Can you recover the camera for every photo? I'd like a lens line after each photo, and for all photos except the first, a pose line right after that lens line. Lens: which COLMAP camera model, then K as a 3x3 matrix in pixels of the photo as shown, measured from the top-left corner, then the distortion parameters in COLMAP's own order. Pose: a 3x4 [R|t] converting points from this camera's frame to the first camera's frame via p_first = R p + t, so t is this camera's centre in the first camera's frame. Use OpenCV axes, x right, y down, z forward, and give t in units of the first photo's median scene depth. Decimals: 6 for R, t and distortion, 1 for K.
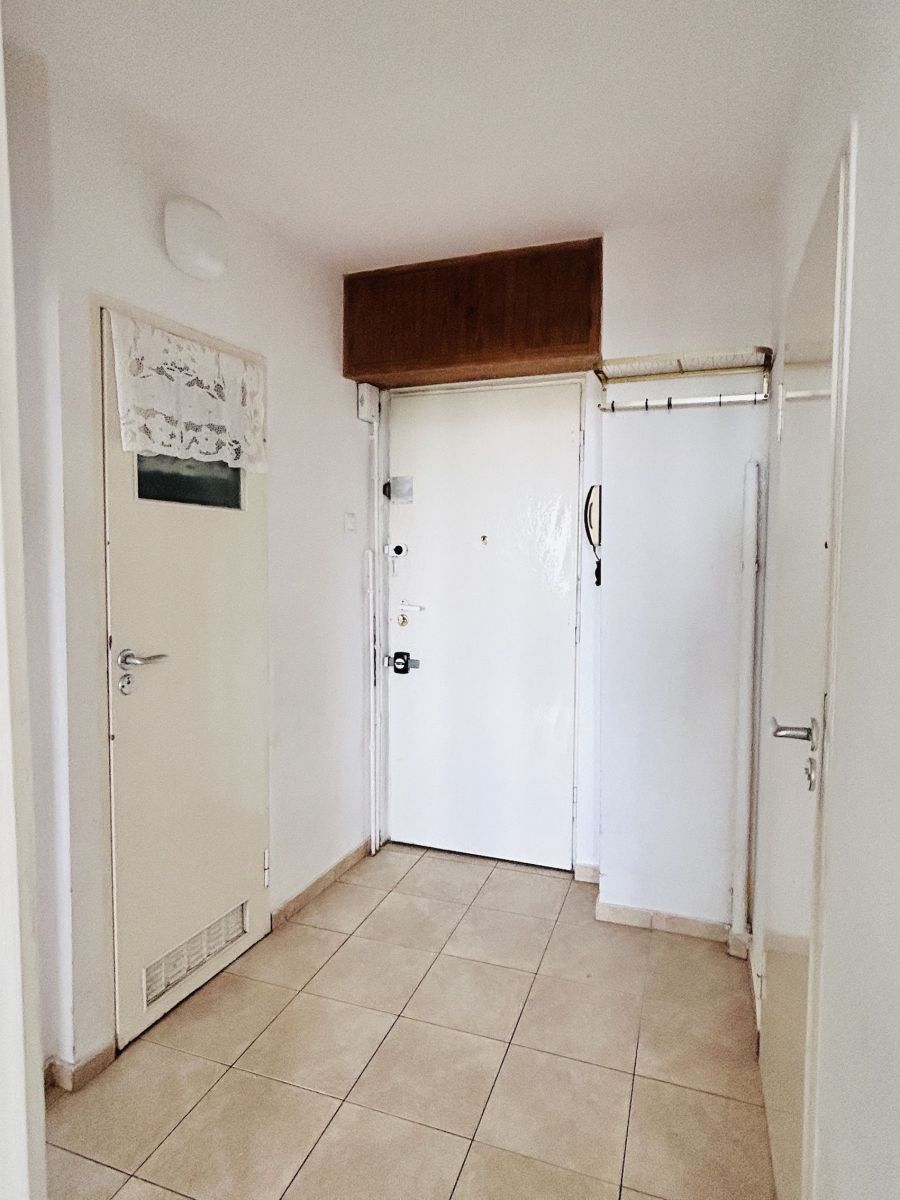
lens RADIAL K [[688.2, 0, 454.2], [0, 688.2, 595.8], [0, 0, 1]] dist [0.000701, -0.000109]
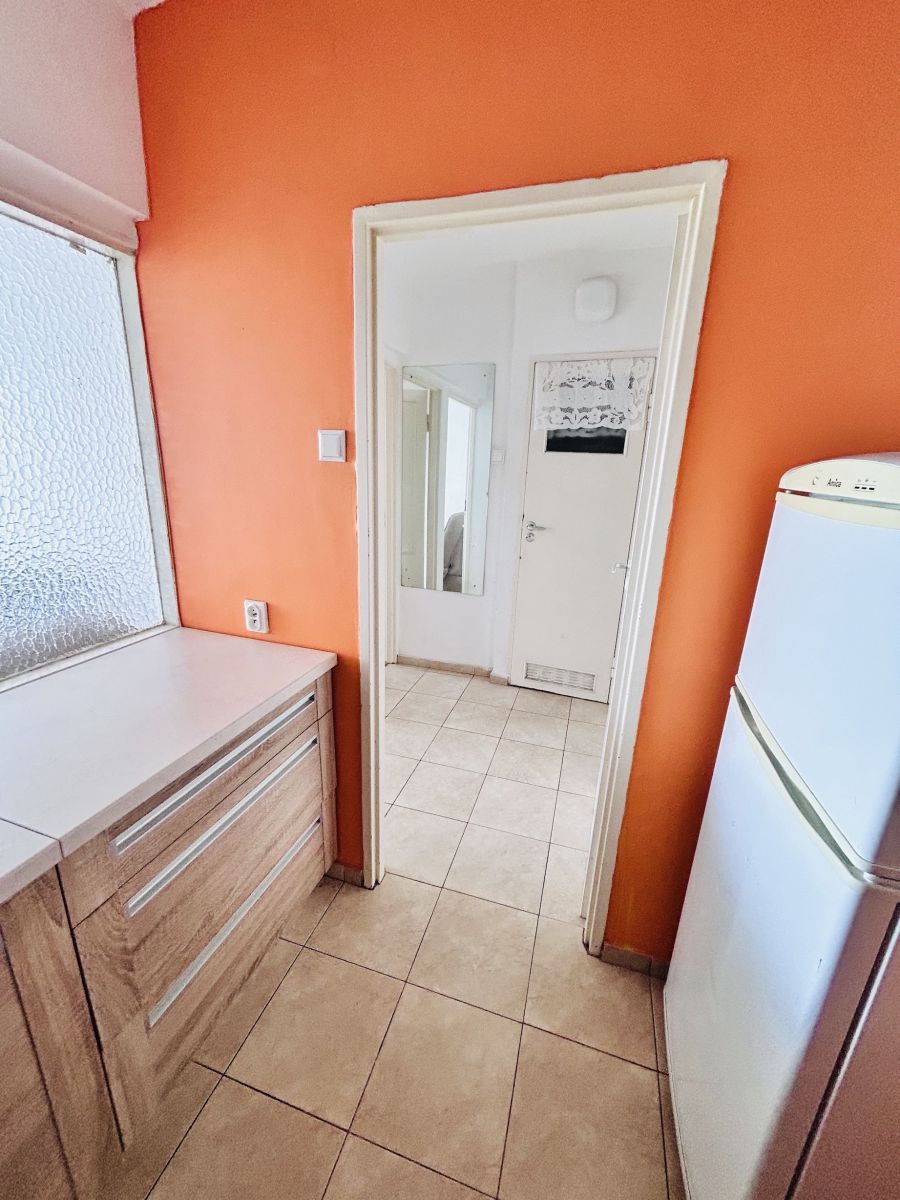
lens RADIAL K [[484.0, 0, 450.3], [0, 484.0, 593.3], [0, 0, 1]] dist [-0.002293, 0.000947]
pose [[0.040889, 0.260573, -0.964588, 1.011671], [-0.090395, 0.962401, 0.256151, -0.072249], [0.995066, 0.076720, 0.062906, 0.604332]]
